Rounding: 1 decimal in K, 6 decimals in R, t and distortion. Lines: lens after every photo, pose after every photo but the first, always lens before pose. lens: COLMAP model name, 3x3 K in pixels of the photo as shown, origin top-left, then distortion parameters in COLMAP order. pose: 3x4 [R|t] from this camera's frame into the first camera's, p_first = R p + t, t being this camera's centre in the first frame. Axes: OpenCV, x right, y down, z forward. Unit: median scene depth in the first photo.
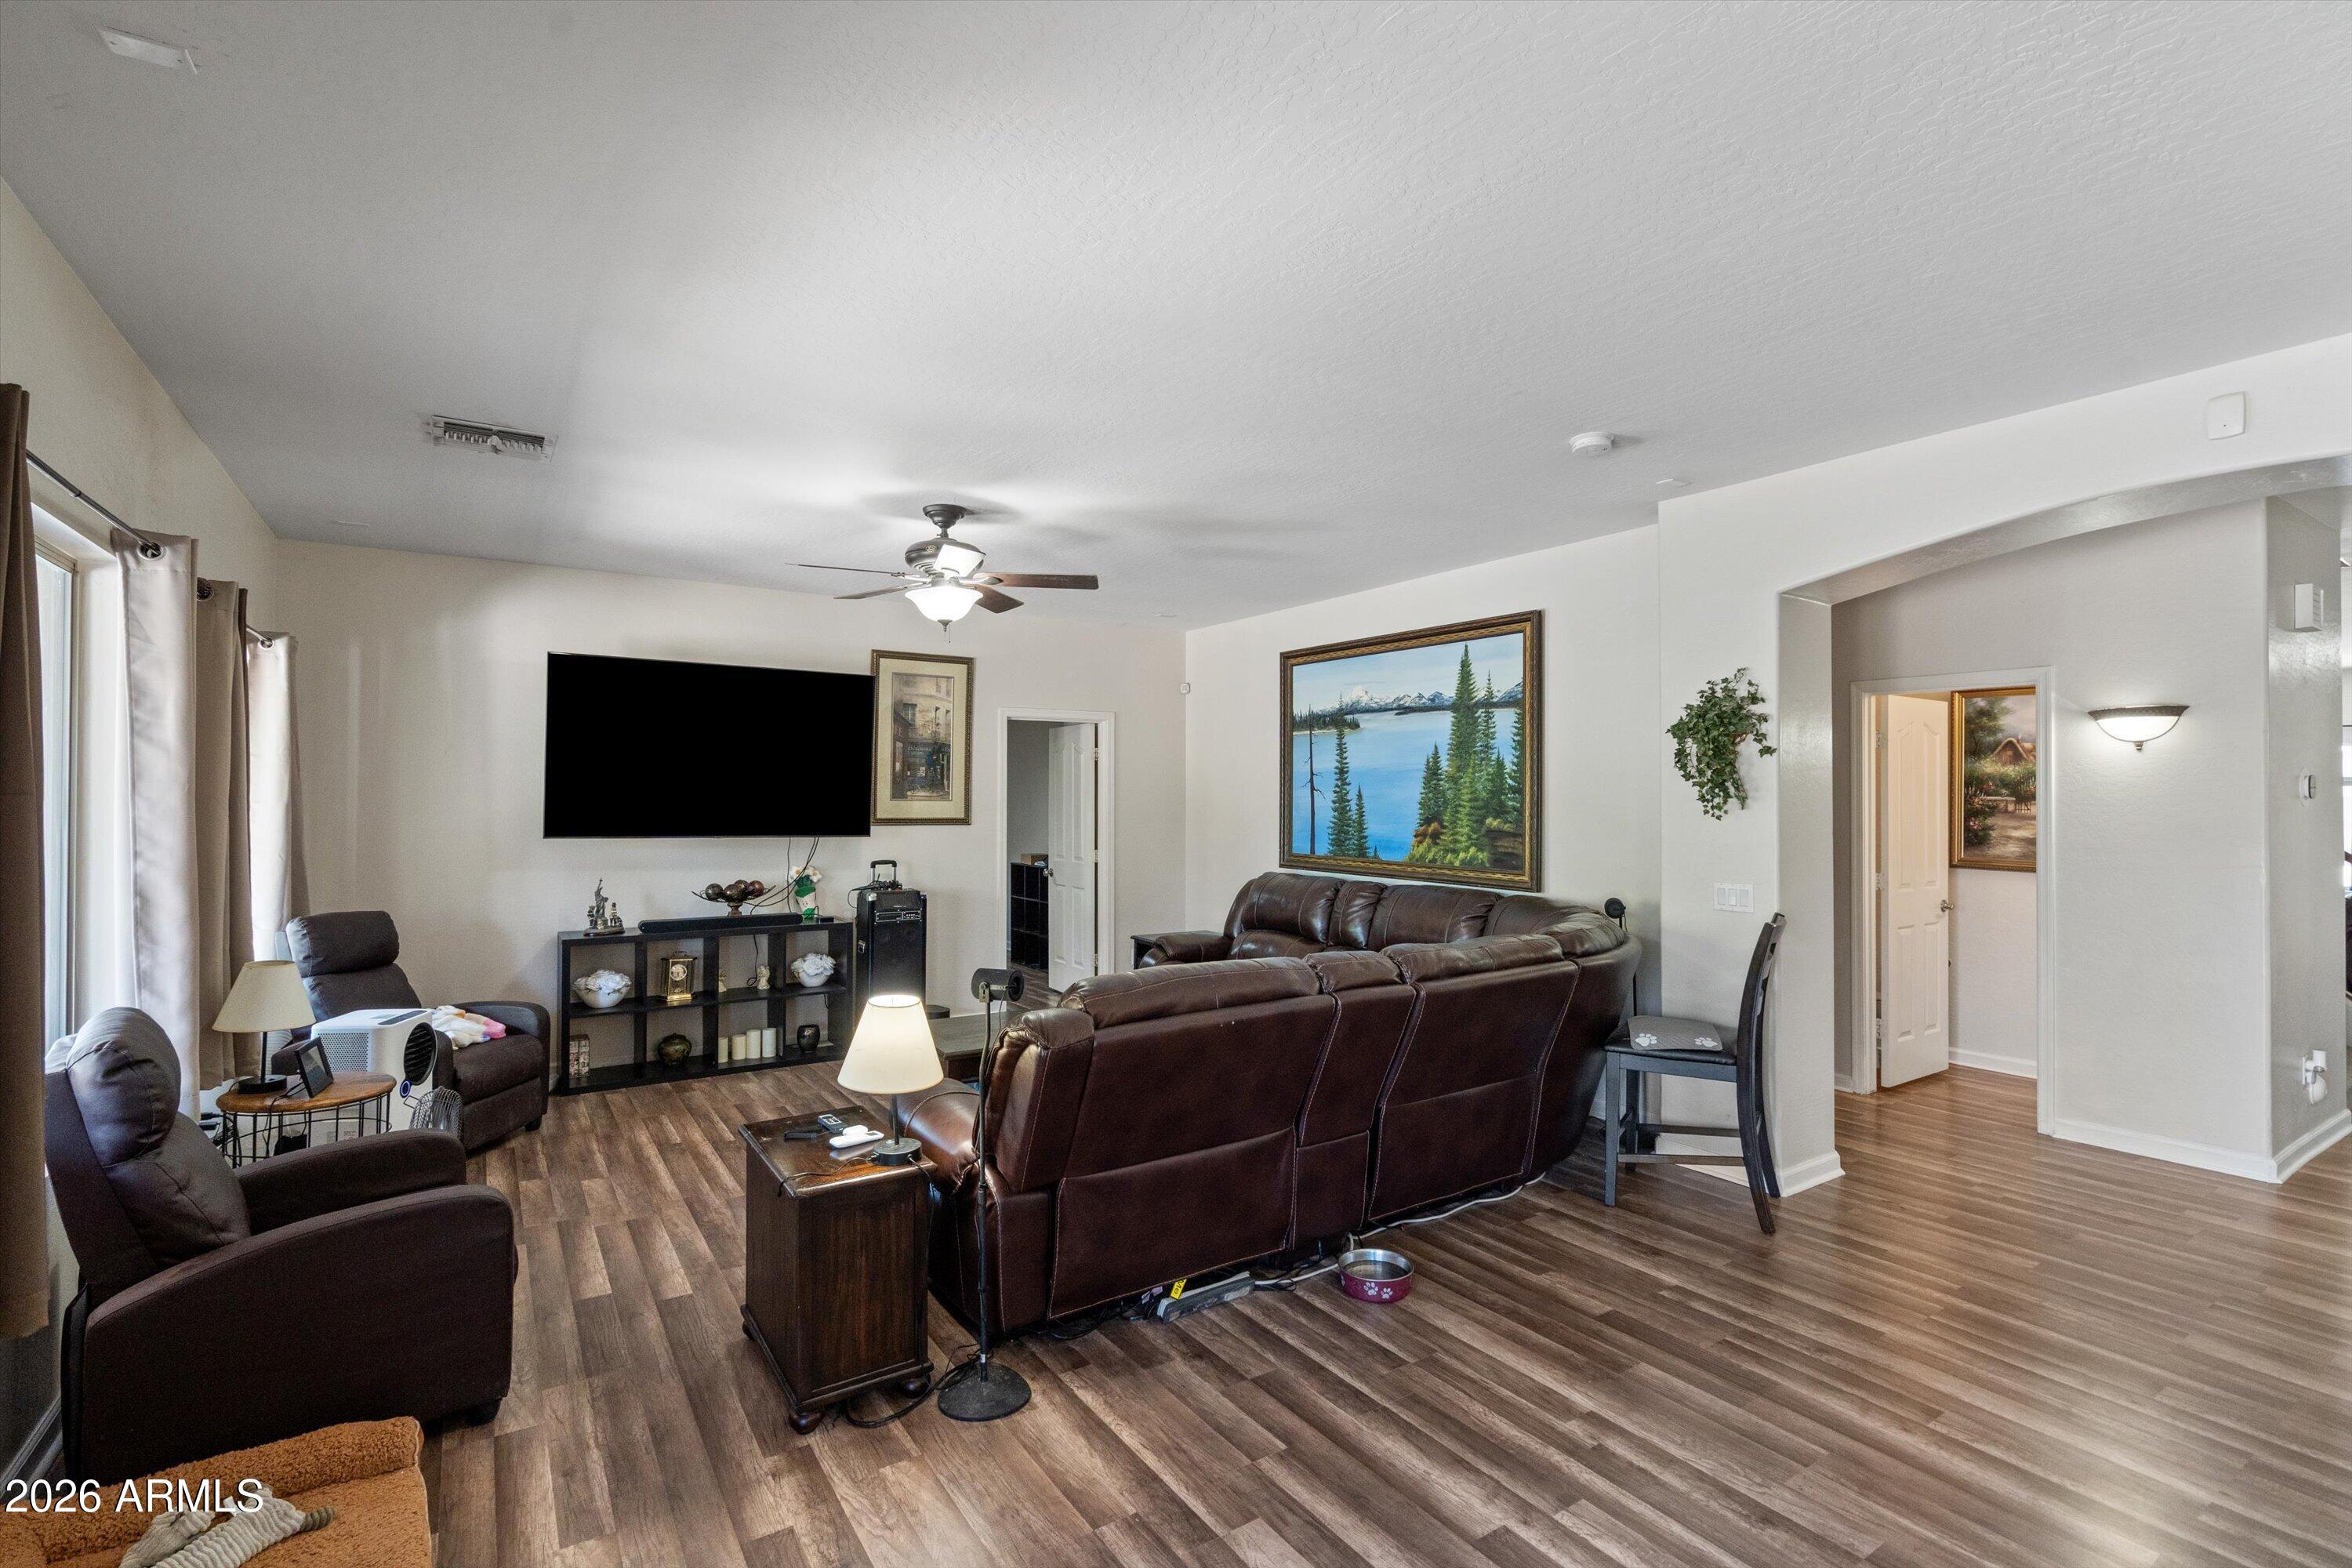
lens RADIAL K [[1068.4, 0, 1171.1], [0, 1068.4, 782.9], [0, 0, 1]] dist [-0.006903, 0.003348]
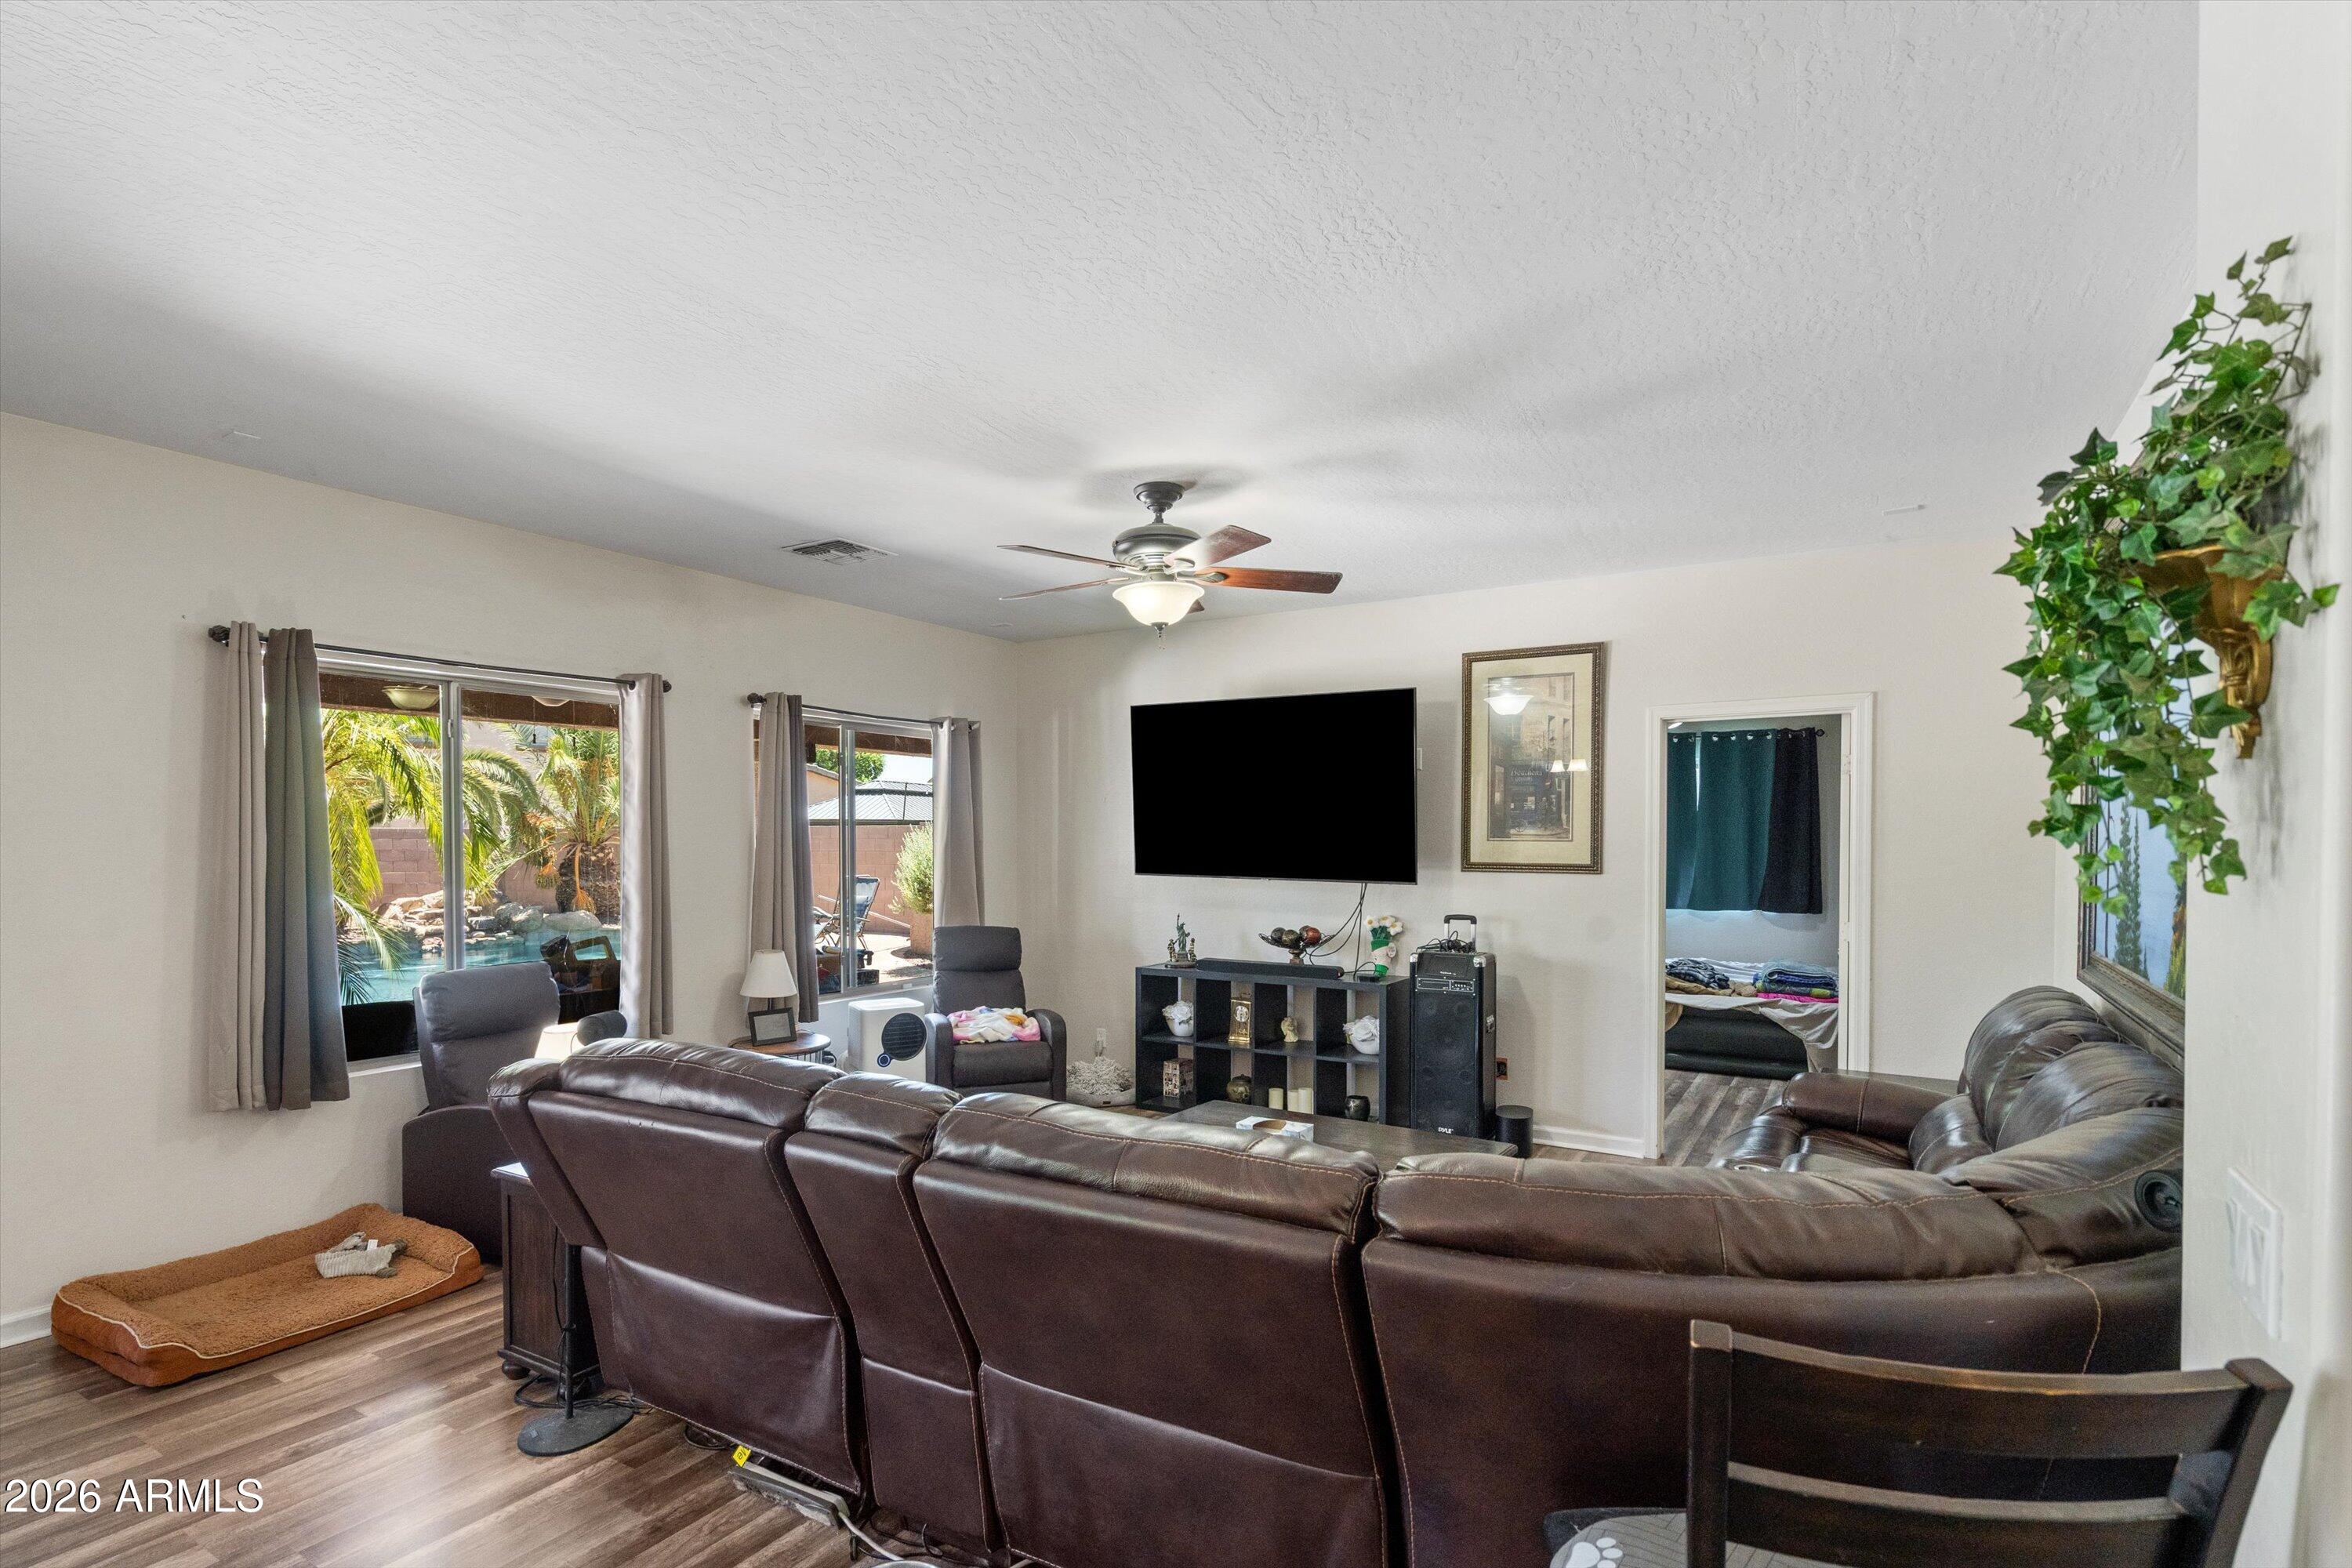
lens RADIAL K [[1148.2, 0, 1162.9], [0, 1148.2, 859.3], [0, 0, 1]] dist [-0.000563, 0.000764]
pose [[0.420378, 0.014633, -0.907231, 0.514691], [0.014453, 0.999635, 0.022820, 0.009319], [0.907234, -0.022706, 0.420013, 0.530773]]
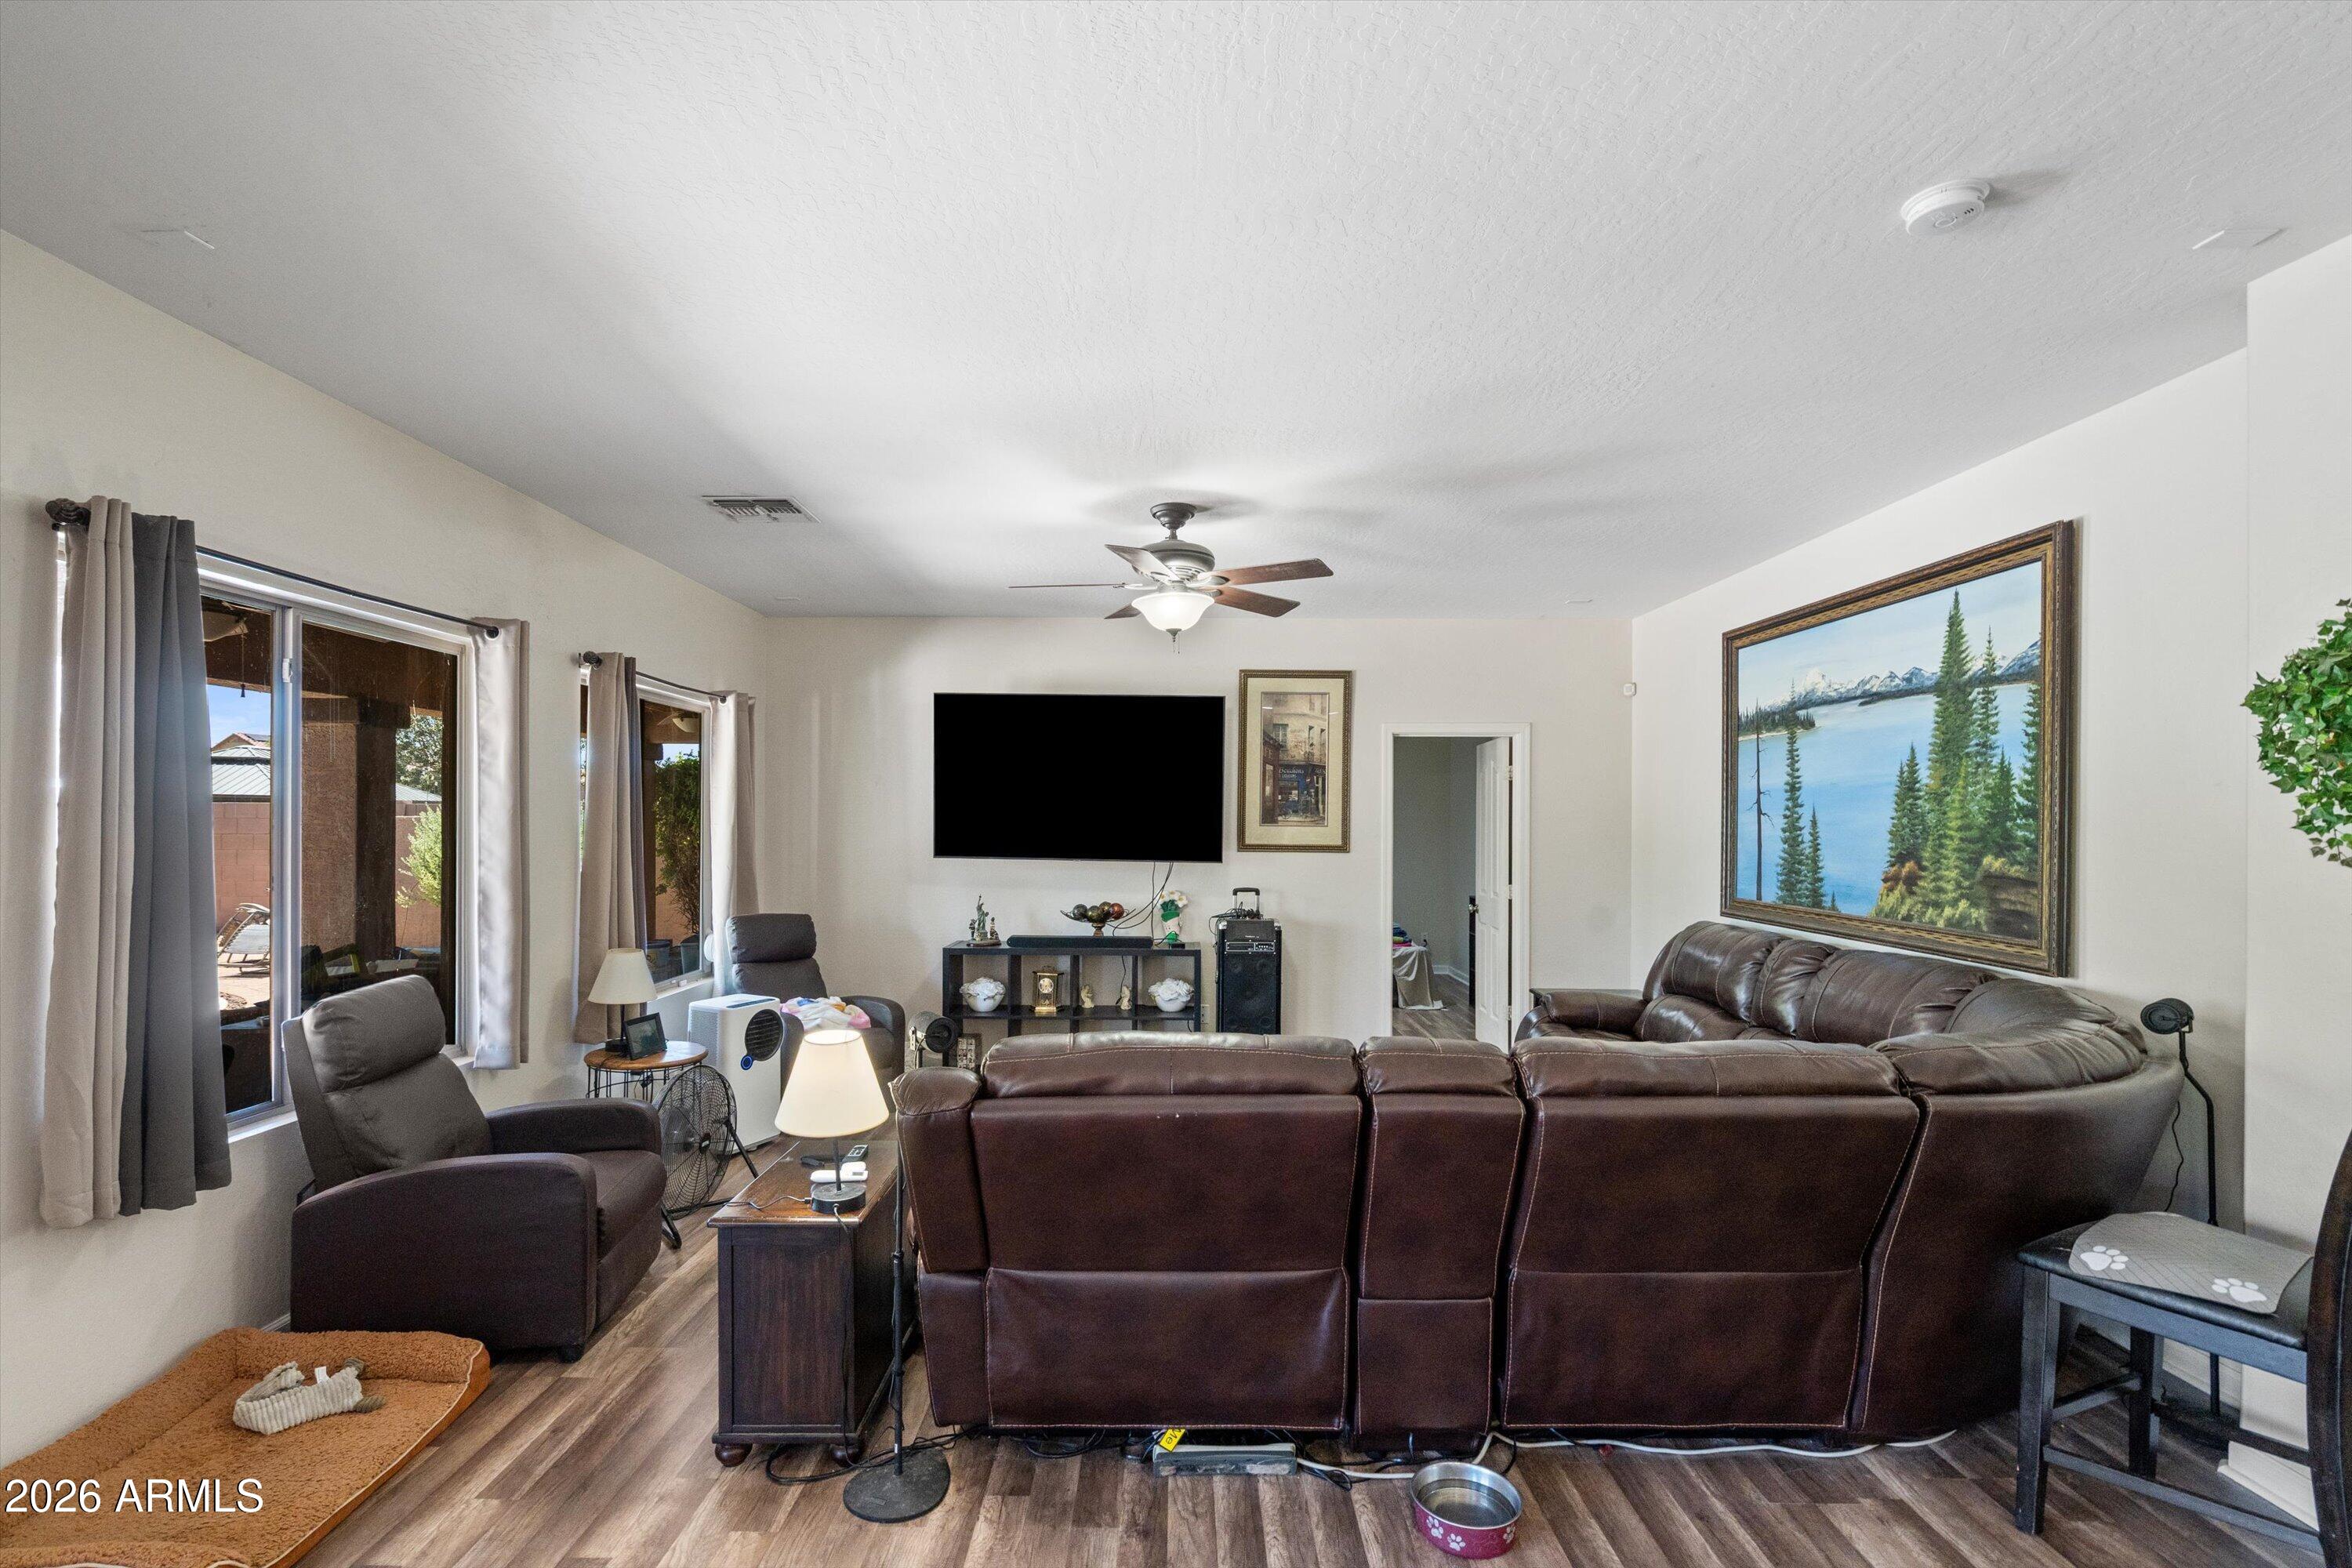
lens RADIAL K [[1068.4, 0, 1162.5], [0, 1068.4, 823.3], [0, 0, 1]] dist [-0.006903, 0.003348]
pose [[0.830071, 0.002515, -0.557652, 0.251140], [0.004467, 0.999928, 0.011157, 0.003887], [0.557640, -0.011752, 0.830000, 0.194020]]
